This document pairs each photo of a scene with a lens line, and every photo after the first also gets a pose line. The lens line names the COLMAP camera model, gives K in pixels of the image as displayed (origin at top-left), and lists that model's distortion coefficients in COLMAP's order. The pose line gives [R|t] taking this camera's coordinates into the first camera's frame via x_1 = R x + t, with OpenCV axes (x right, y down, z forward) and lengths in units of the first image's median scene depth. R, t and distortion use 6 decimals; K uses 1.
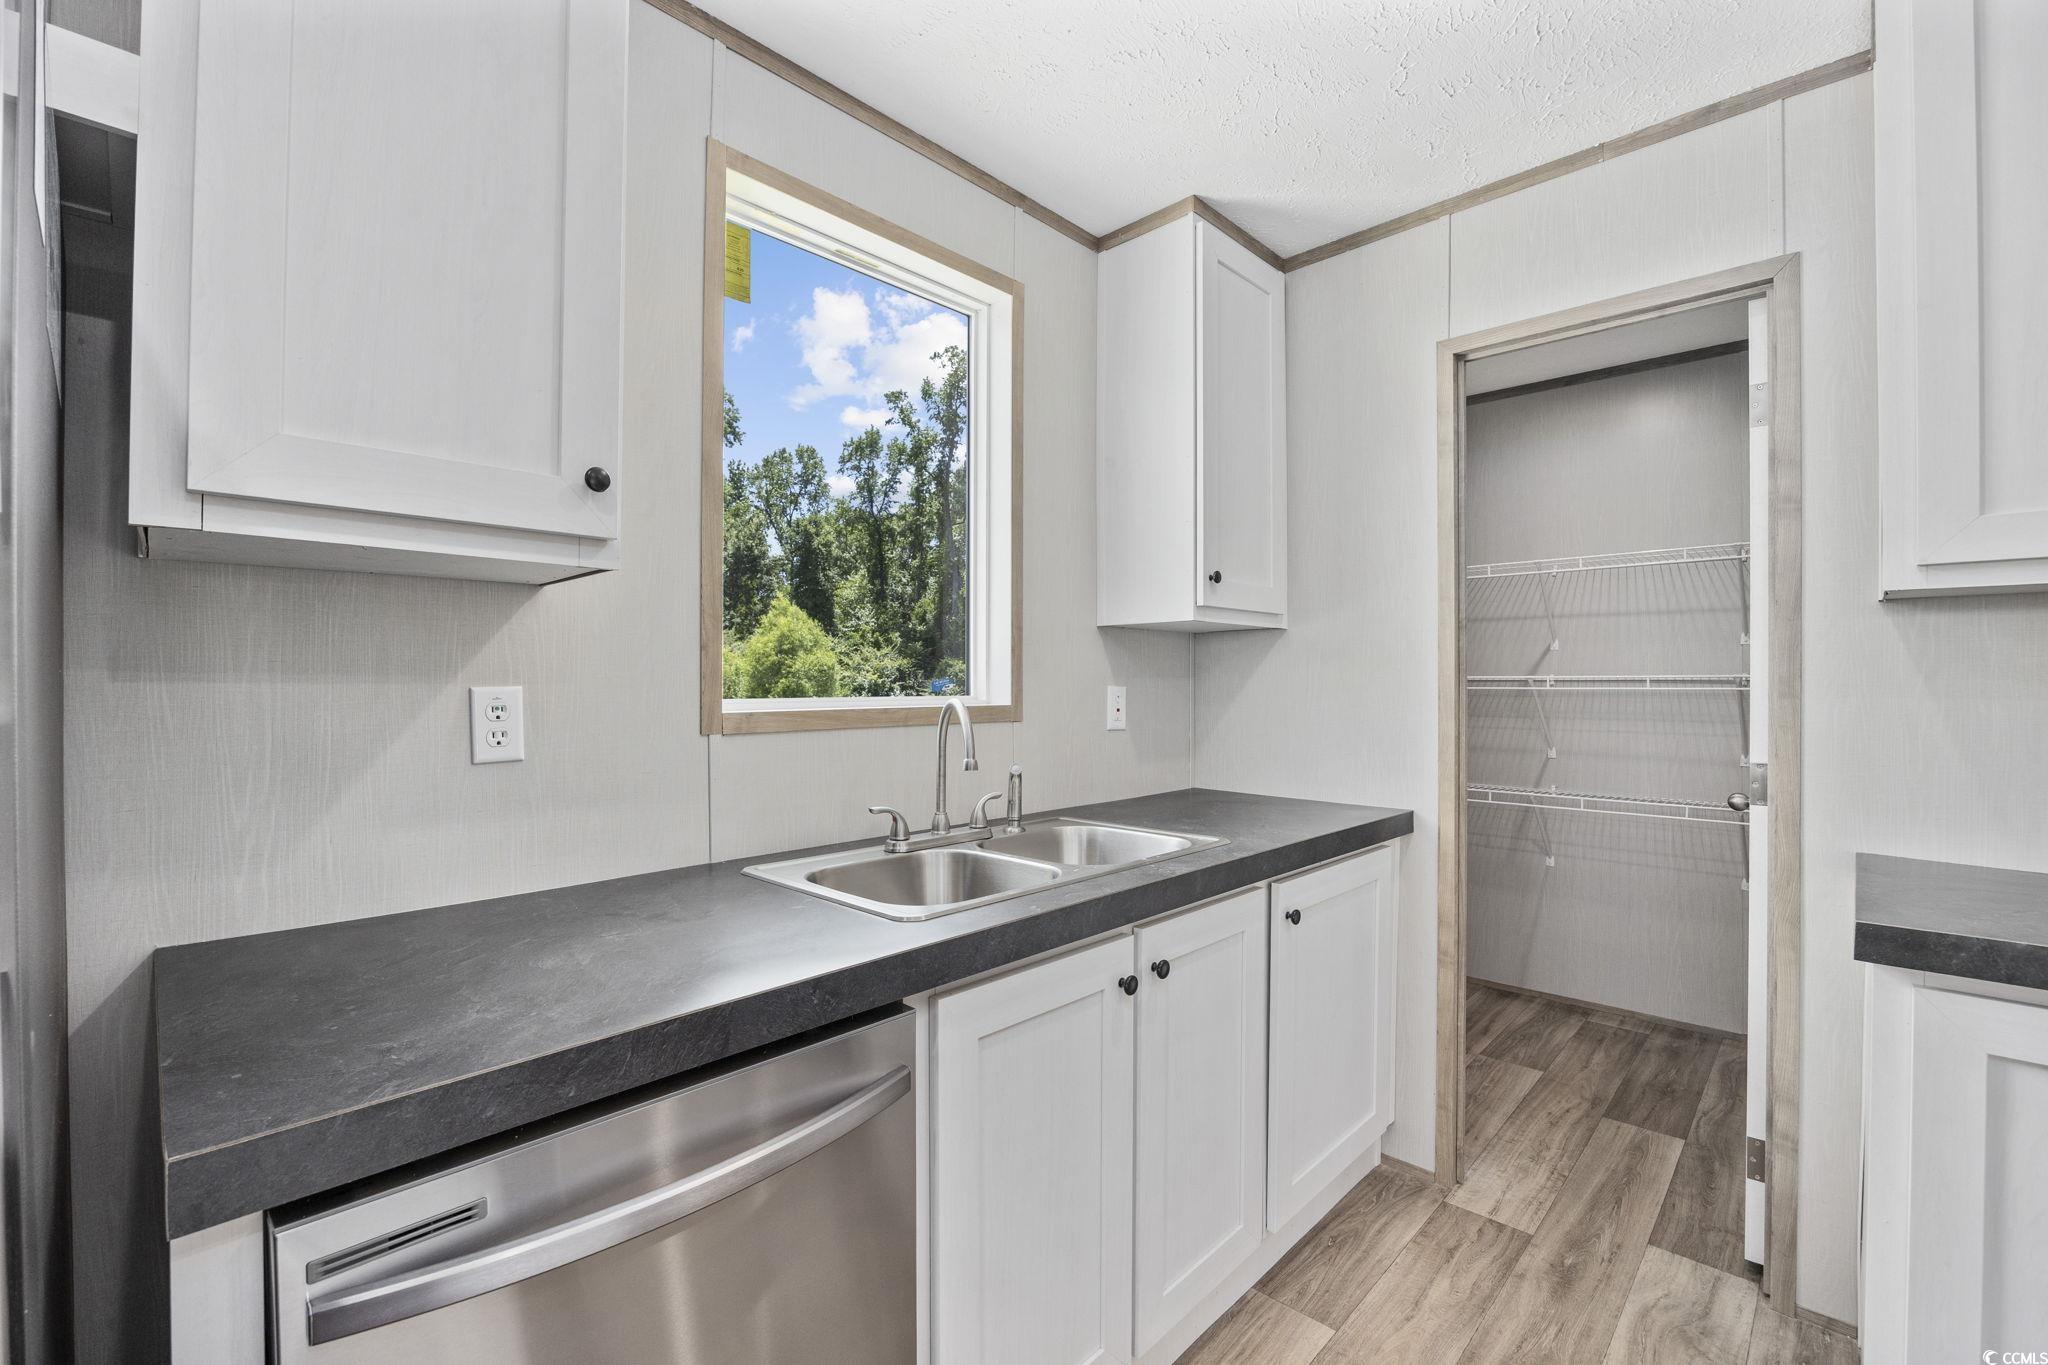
lens RADIAL K [[874.9, 0, 1029.6], [0, 874.9, 673.5], [0, 0, 1]] dist [-0.017136, 0.000786]
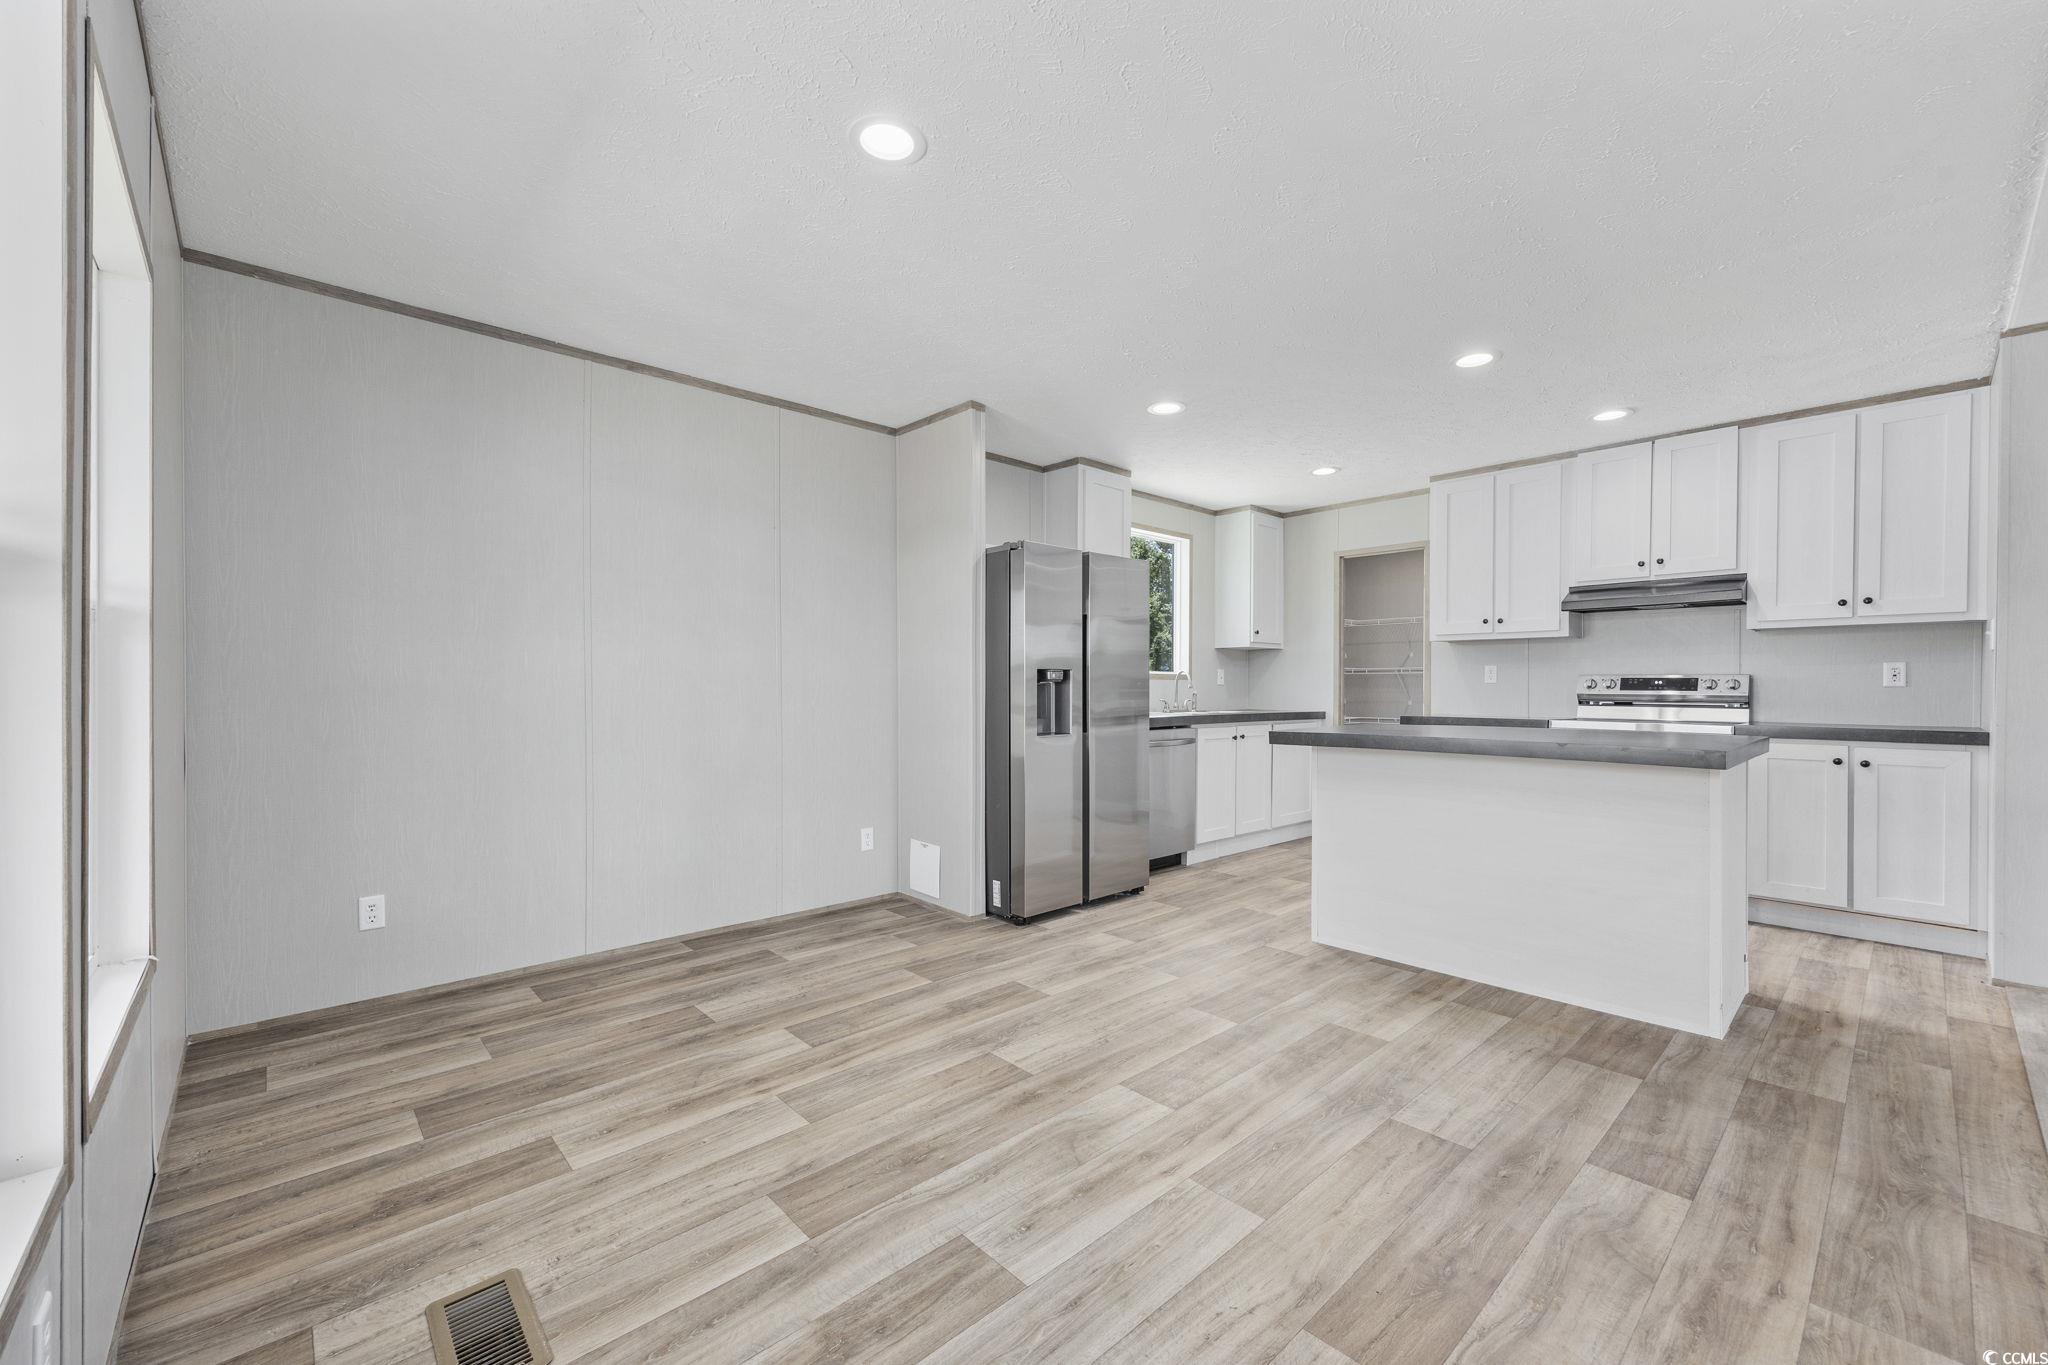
lens RADIAL K [[818.1, 0, 1027.4], [0, 818.1, 696.6], [0, 0, 1]] dist [0.001166, -0.000141]
pose [[0.998014, 0.002352, -0.062949, -0.379472], [-0.001045, 0.999783, 0.020795, 0.050943], [0.062984, -0.020688, 0.997800, -1.776401]]
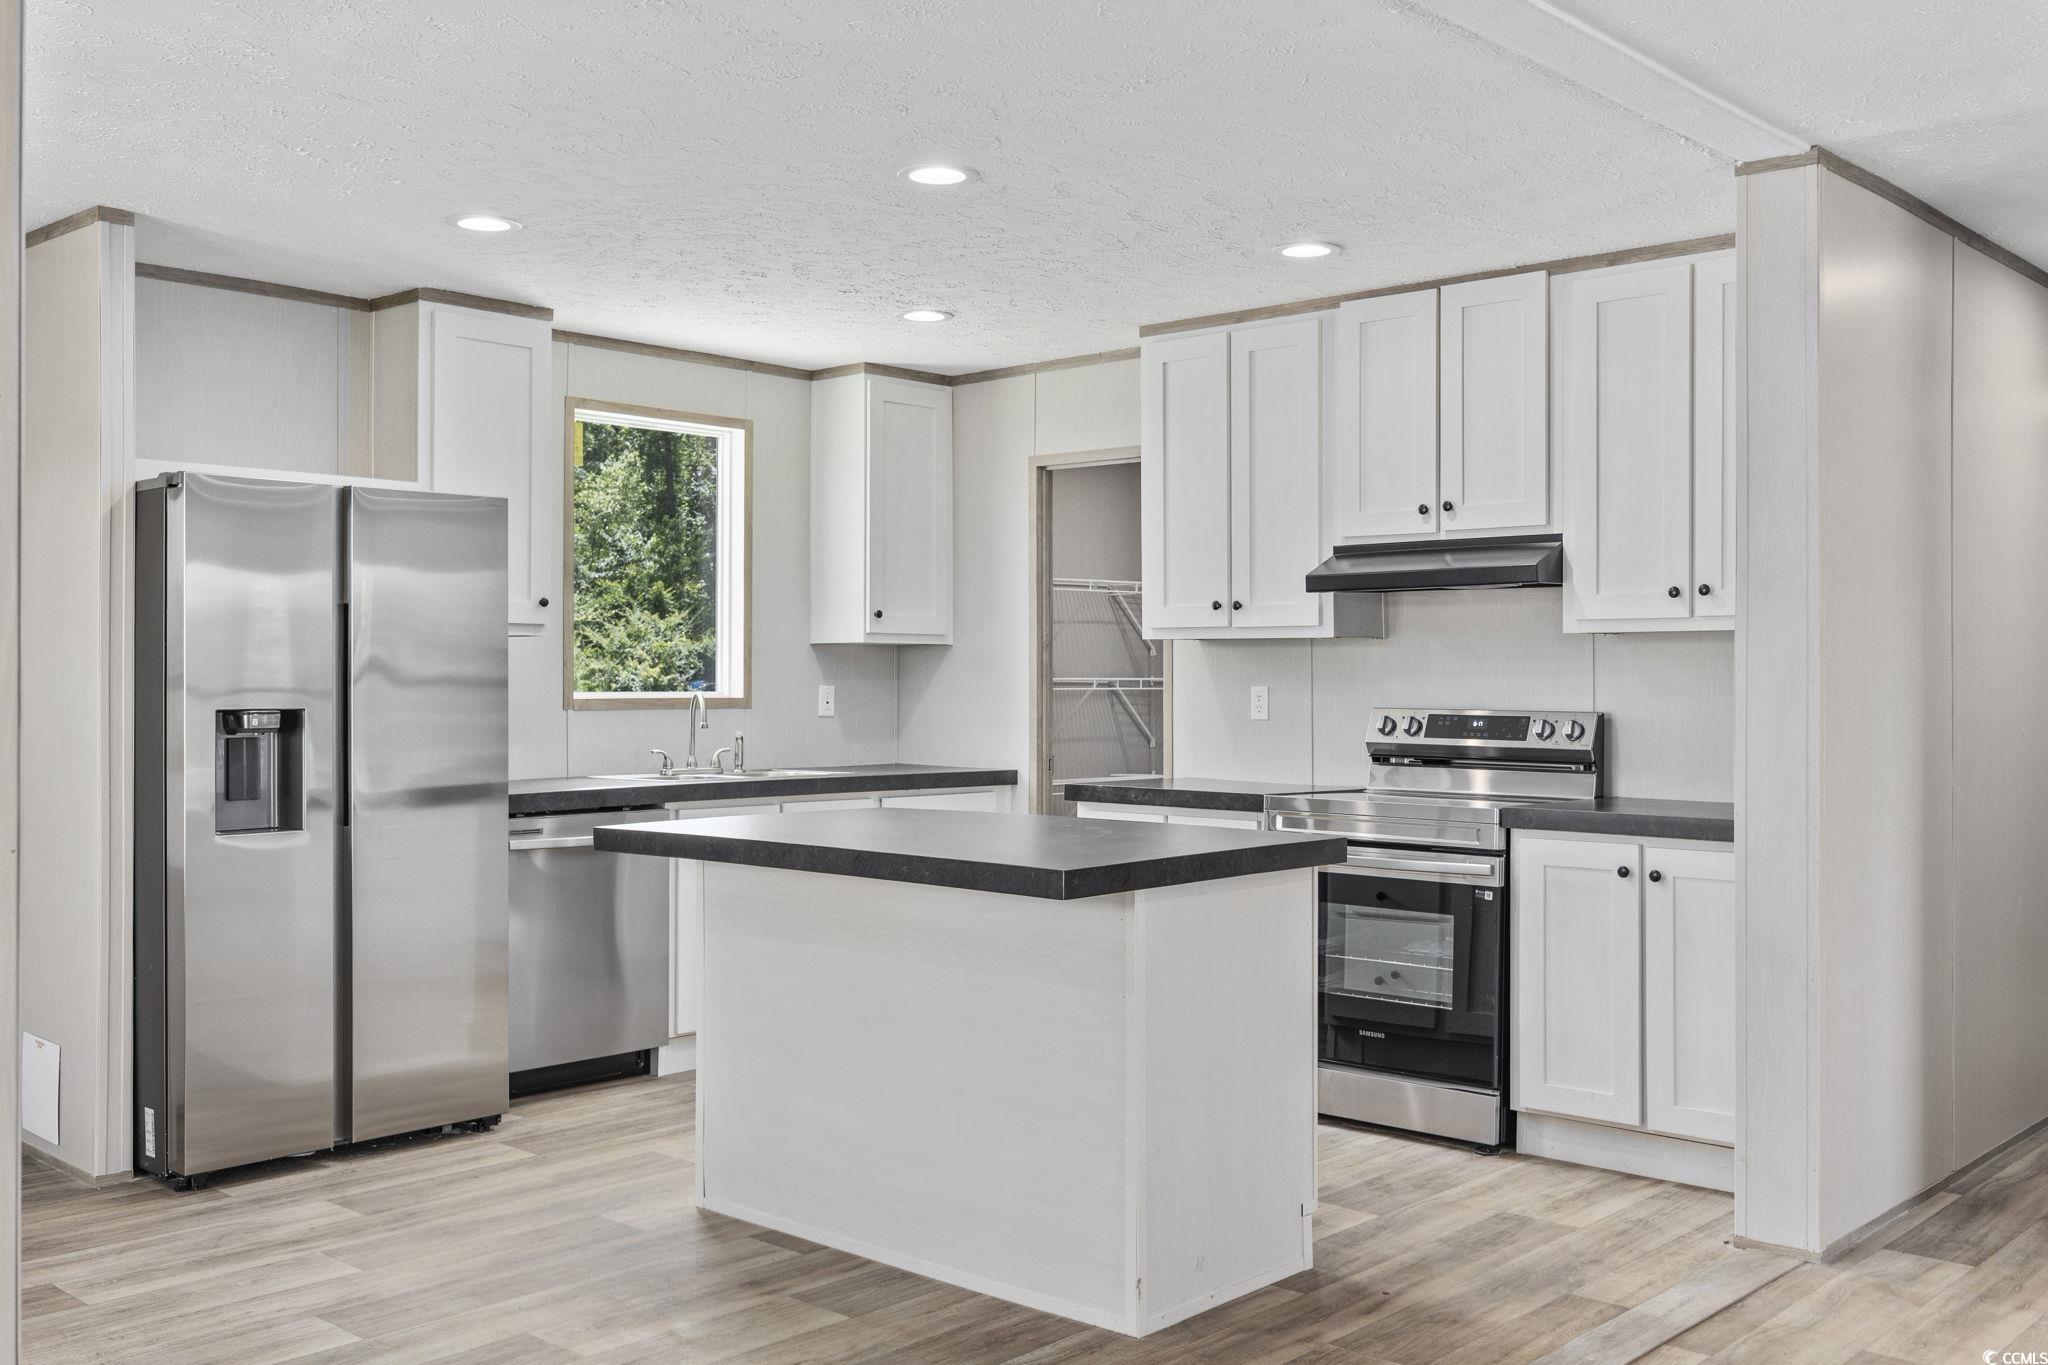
lens RADIAL K [[1895.4, 0, 1028.1], [0, 1895.4, 680.1], [0, 0, 1]] dist [-0.002768, 0.001091]
pose [[0.999804, 0.001721, 0.019739, 0.388858], [-0.001913, 0.999951, 0.009712, -0.026213], [-0.019721, -0.009748, 0.999758, -2.199774]]
